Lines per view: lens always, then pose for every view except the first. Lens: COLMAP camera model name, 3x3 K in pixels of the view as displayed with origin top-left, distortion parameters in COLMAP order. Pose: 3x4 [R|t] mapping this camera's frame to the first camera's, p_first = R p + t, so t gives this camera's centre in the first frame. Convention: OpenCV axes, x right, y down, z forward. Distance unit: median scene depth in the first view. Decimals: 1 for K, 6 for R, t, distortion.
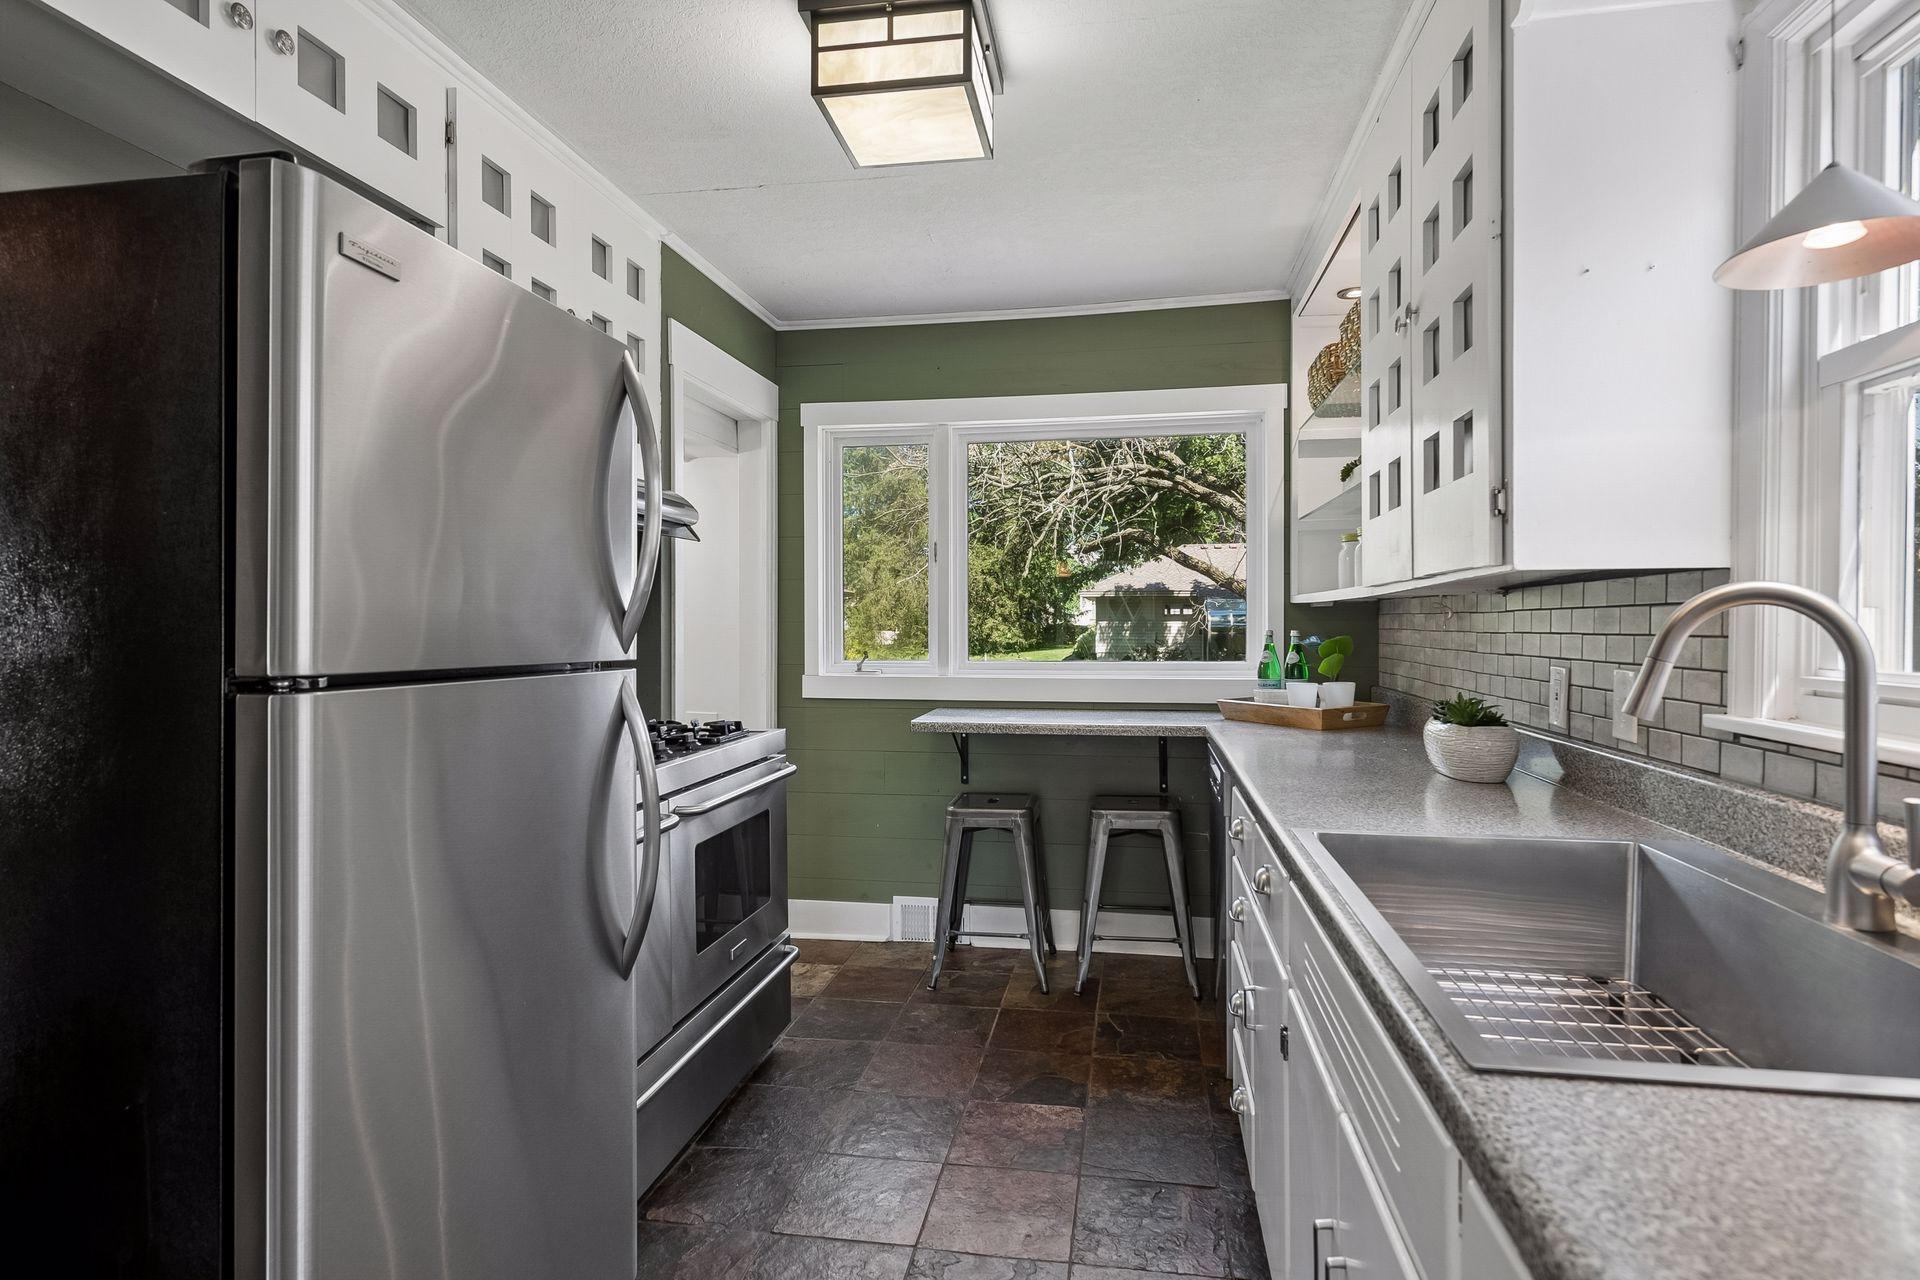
lens RADIAL K [[985.2, 0, 961.6], [0, 985.2, 631.9], [0, 0, 1]] dist [0.005009, -0.002015]
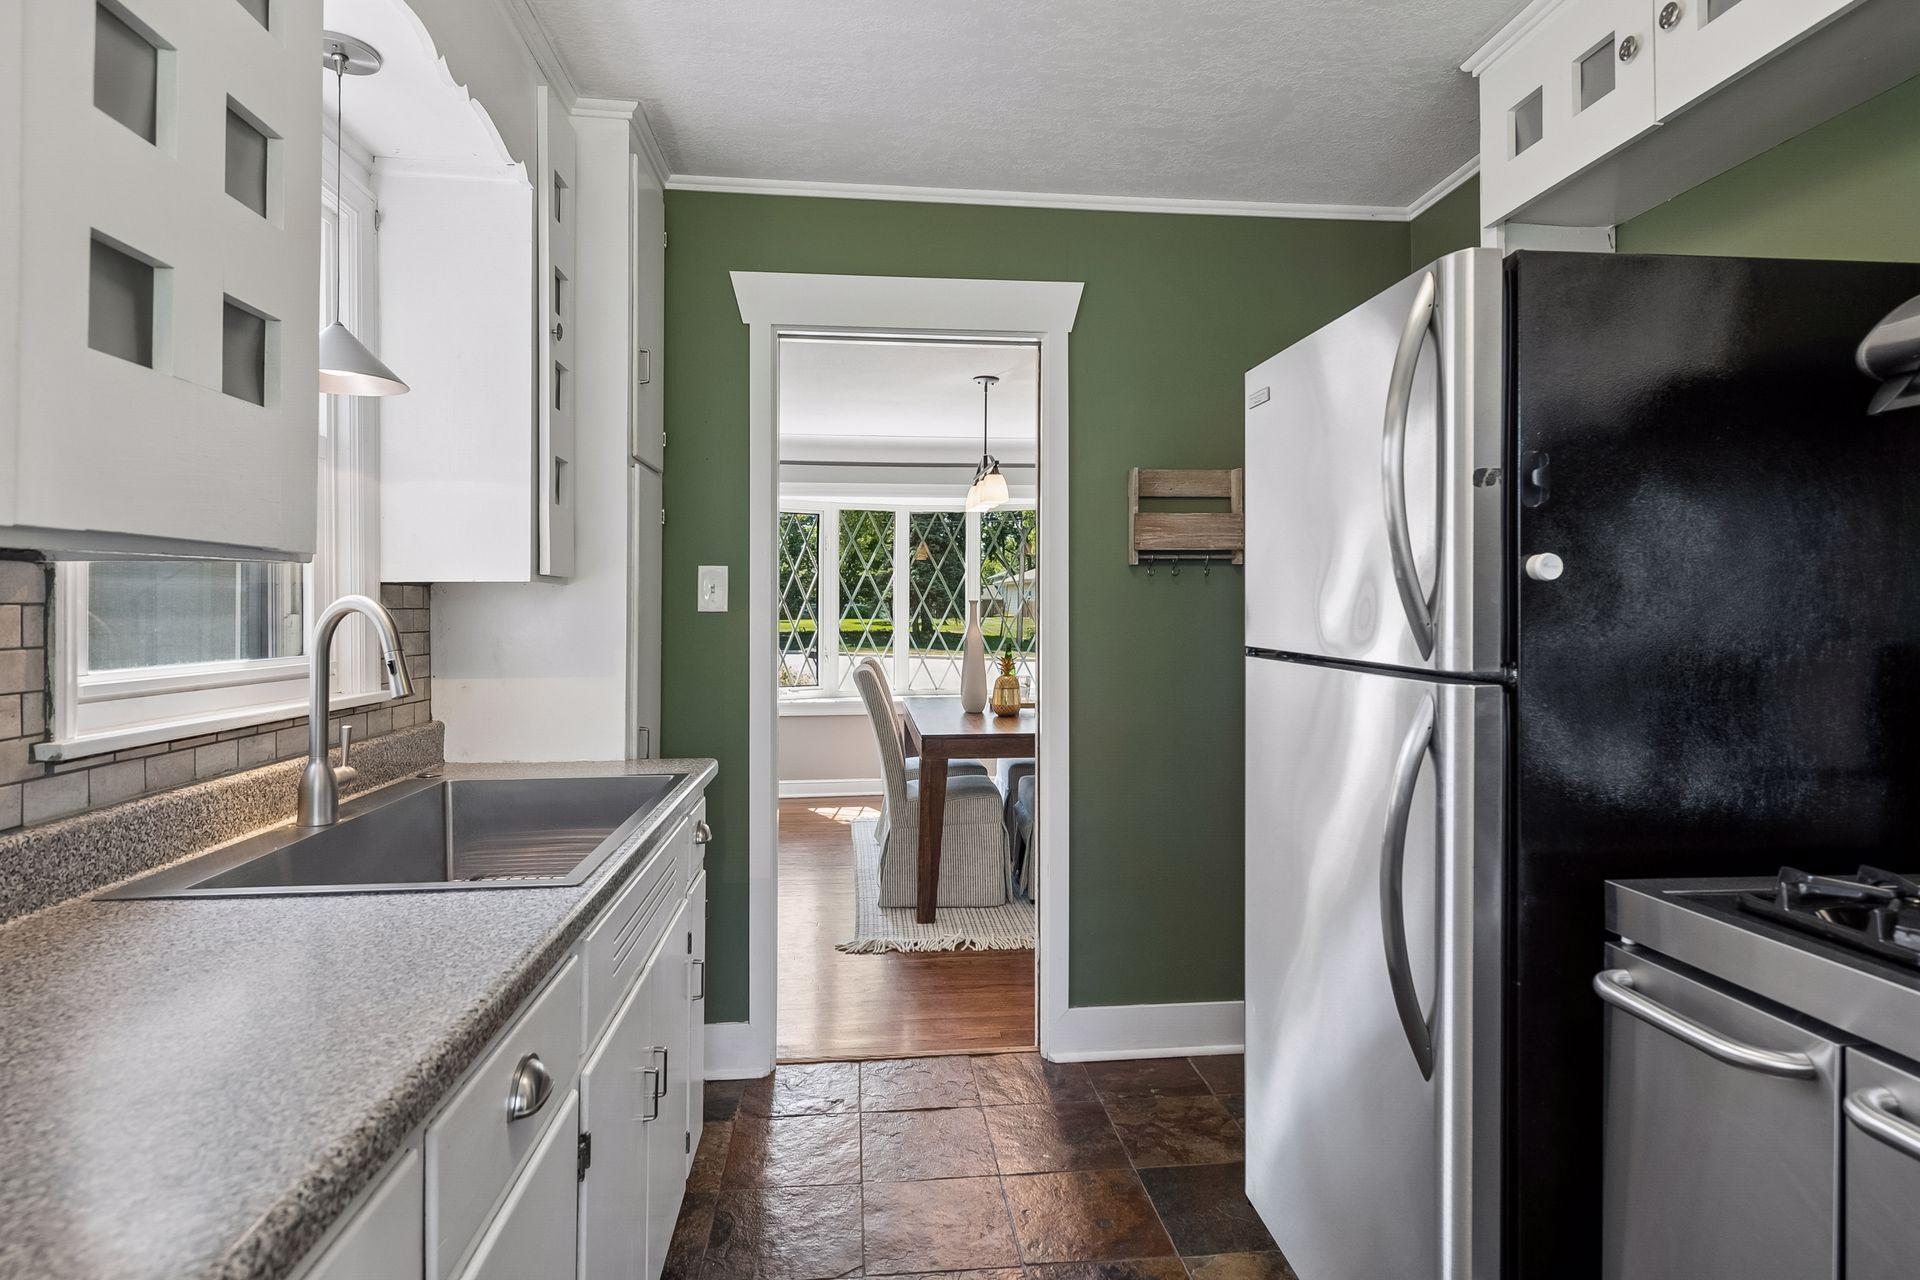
lens RADIAL K [[991.9, 0, 960.9], [0, 991.9, 602.9], [0, 0, 1]] dist [-0.001330, -0.000415]
pose [[-0.961675, -0.000790, -0.274189, 0.153219], [-0.001438, 0.999997, 0.002164, -0.018994], [0.274186, 0.002475, -0.961673, 1.103447]]
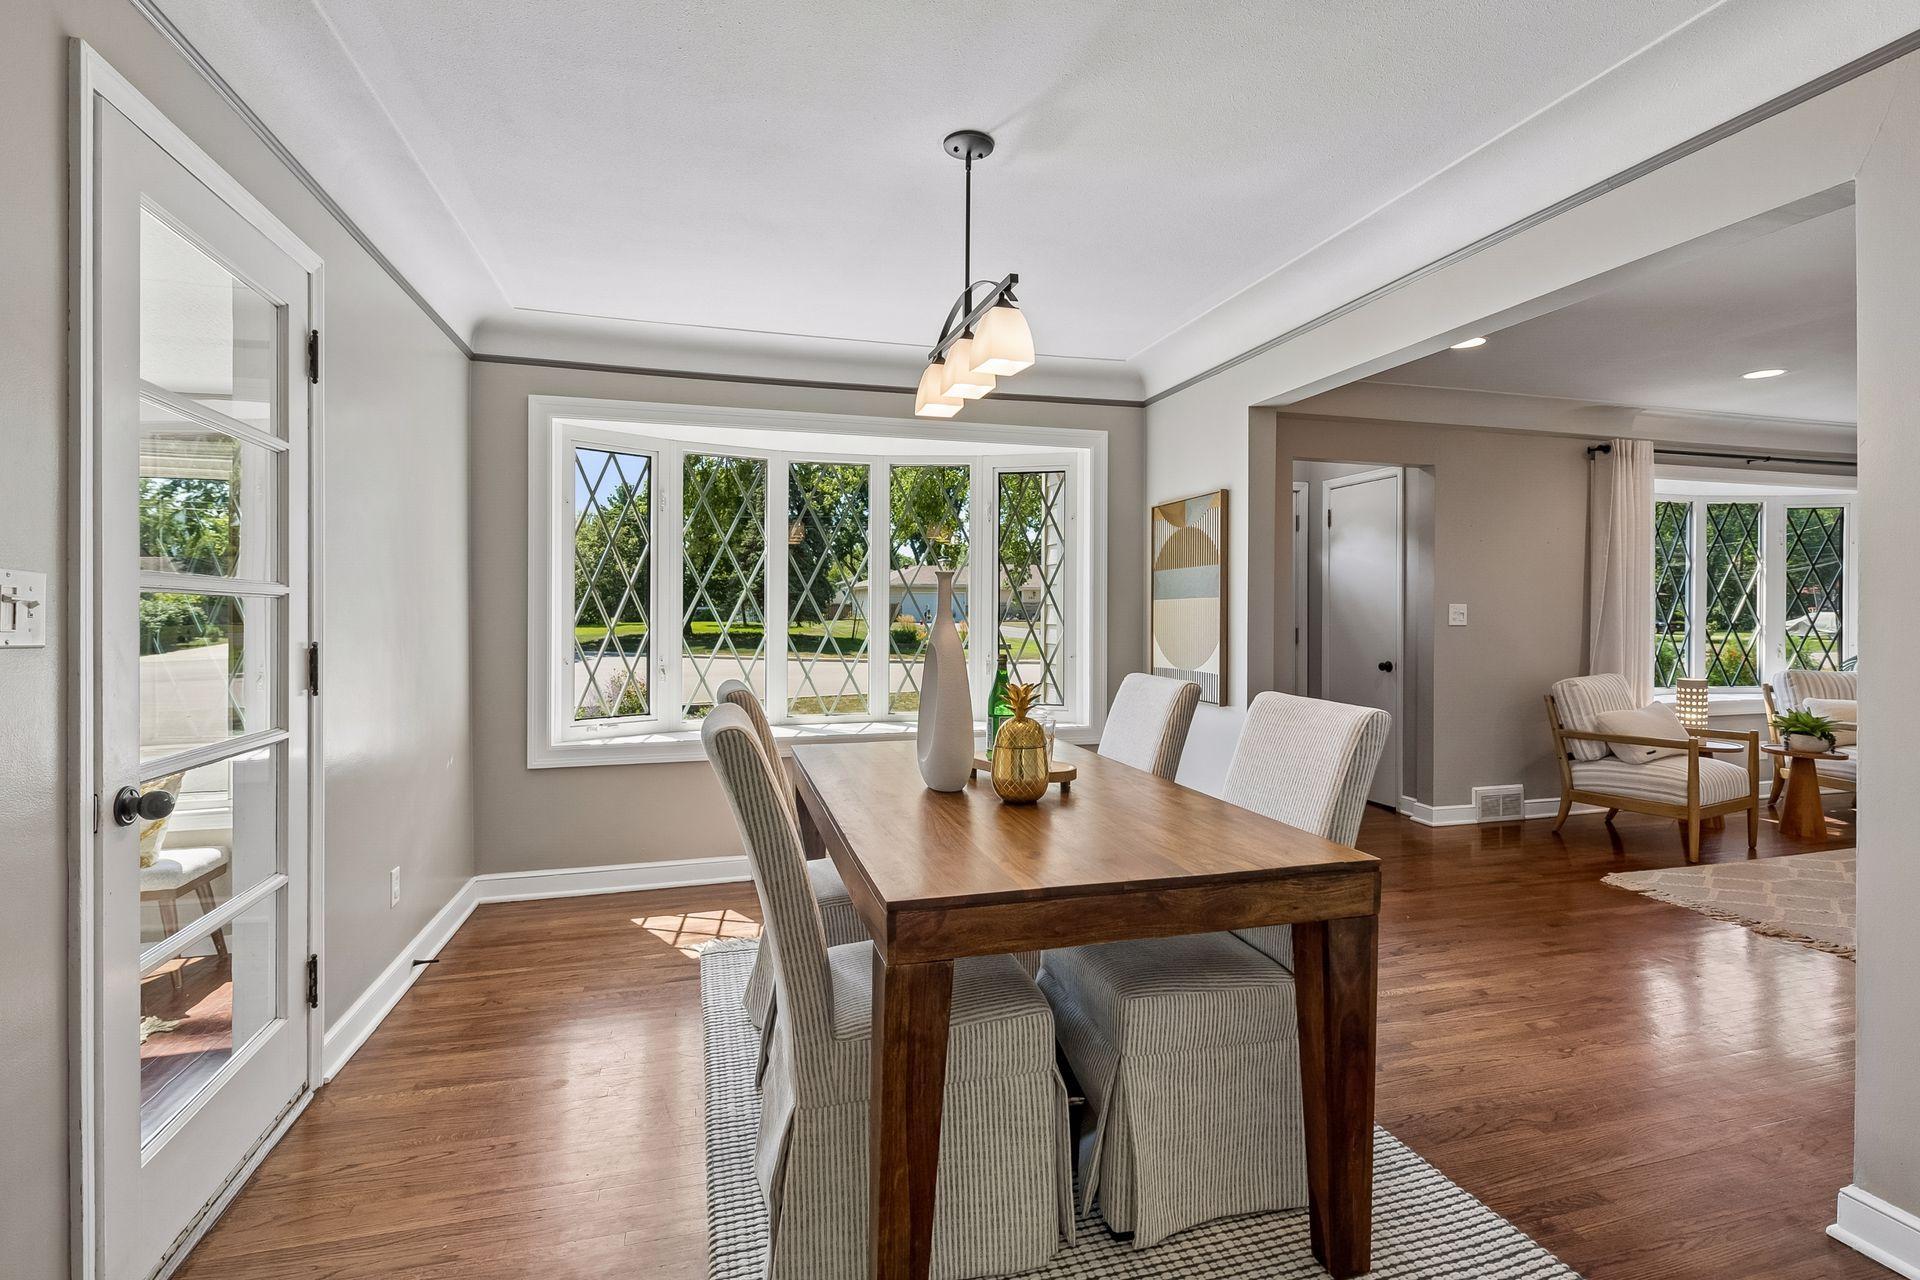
lens RADIAL K [[898.0, 0, 975.0], [0, 898.0, 604.5], [0, 0, 1]] dist [0.000795, 0.000020]
pose [[-0.895693, -0.003158, -0.444662, -0.022233], [-0.002712, 0.999995, -0.001639, 0.015653], [0.444665, -0.000262, -0.895697, 0.096866]]
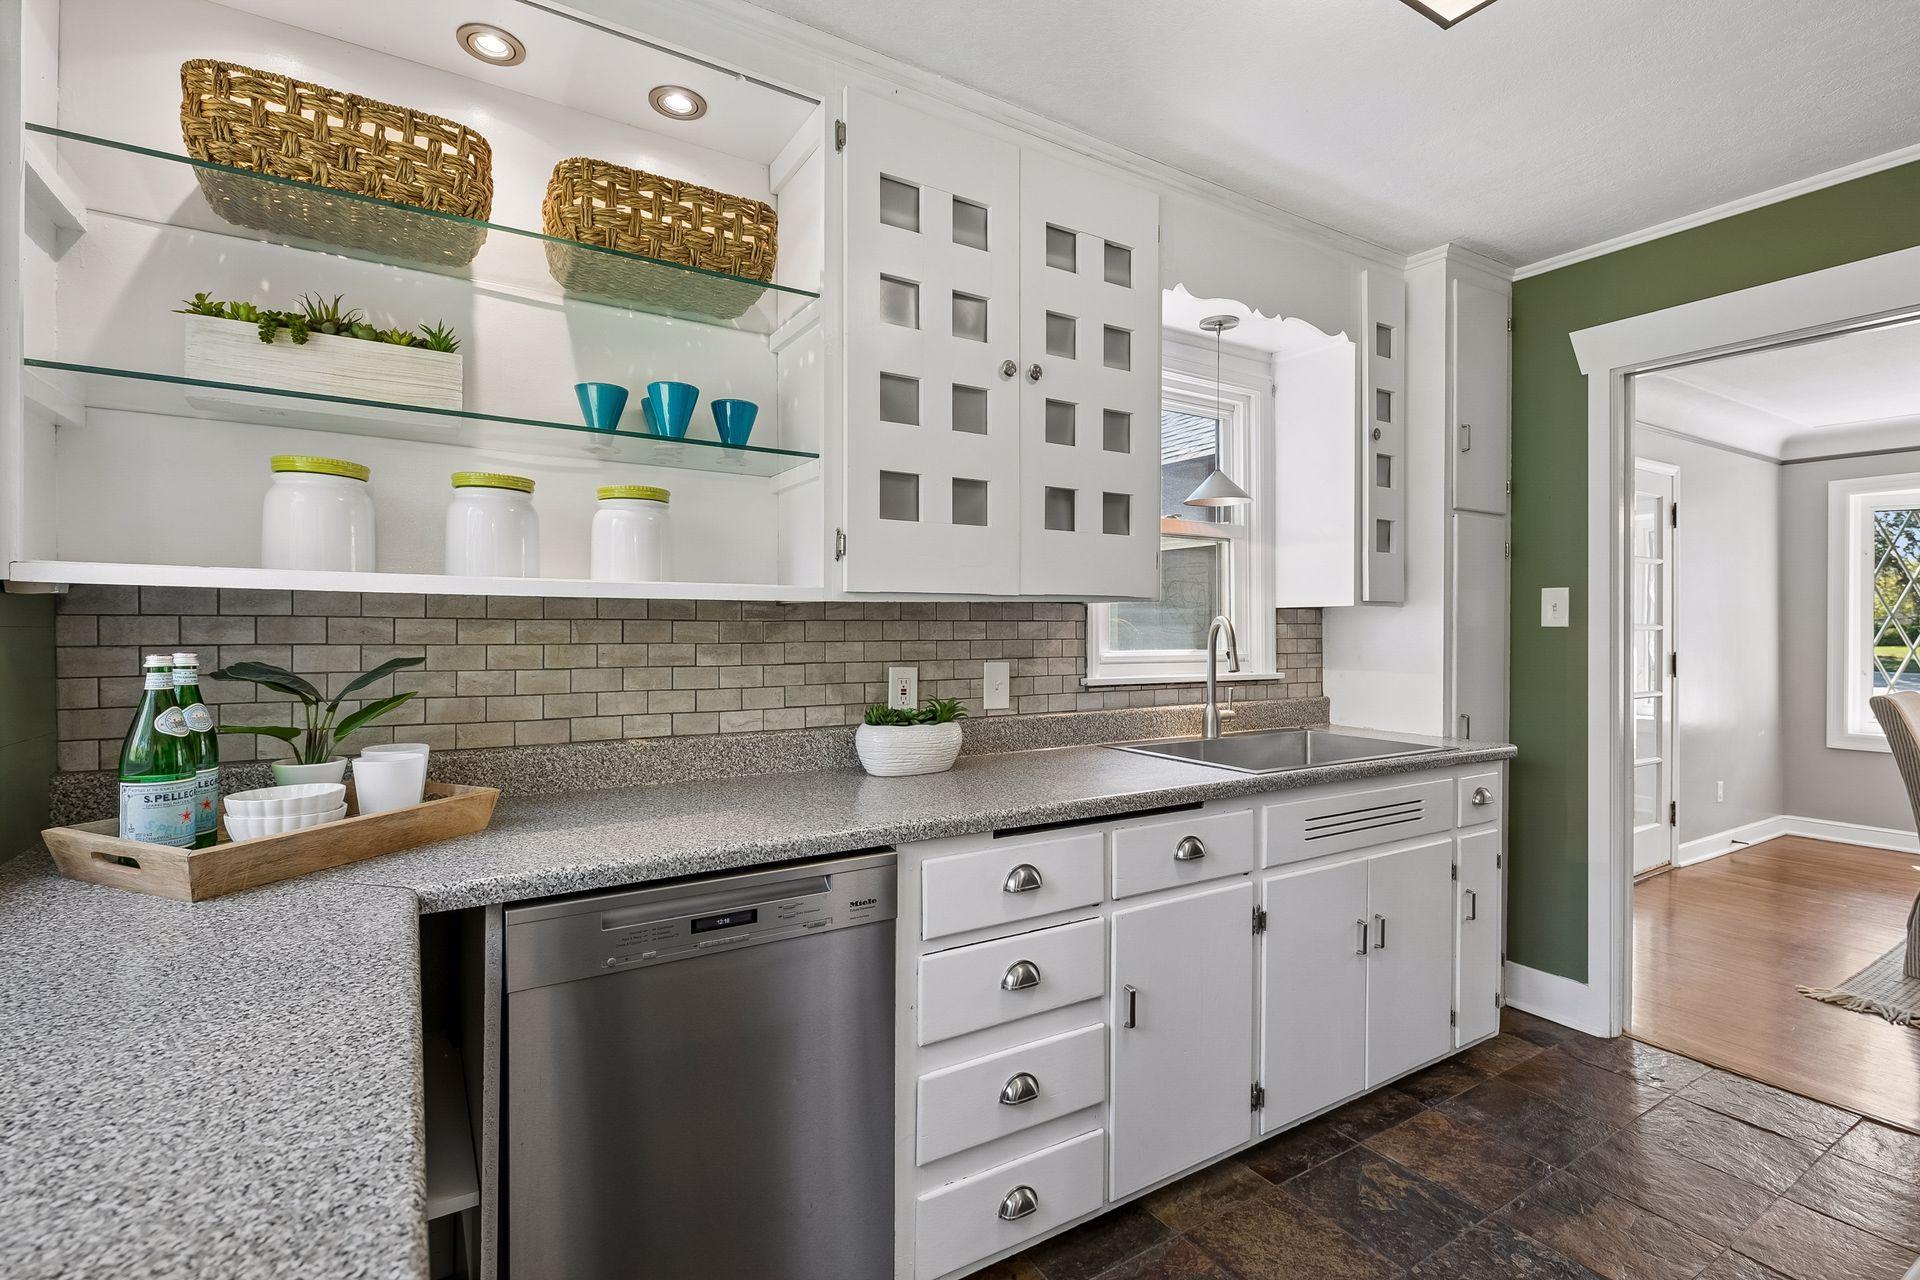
lens RADIAL K [[898.6, 0, 960.3], [0, 898.6, 632.5], [0, 0, 1]] dist [0.001473, 0.000094]
pose [[-0.671192, -0.007497, 0.741246, -0.214954], [0.004575, 0.999888, 0.014255, -0.019157], [-0.741270, 0.012959, -0.671082, 1.325421]]
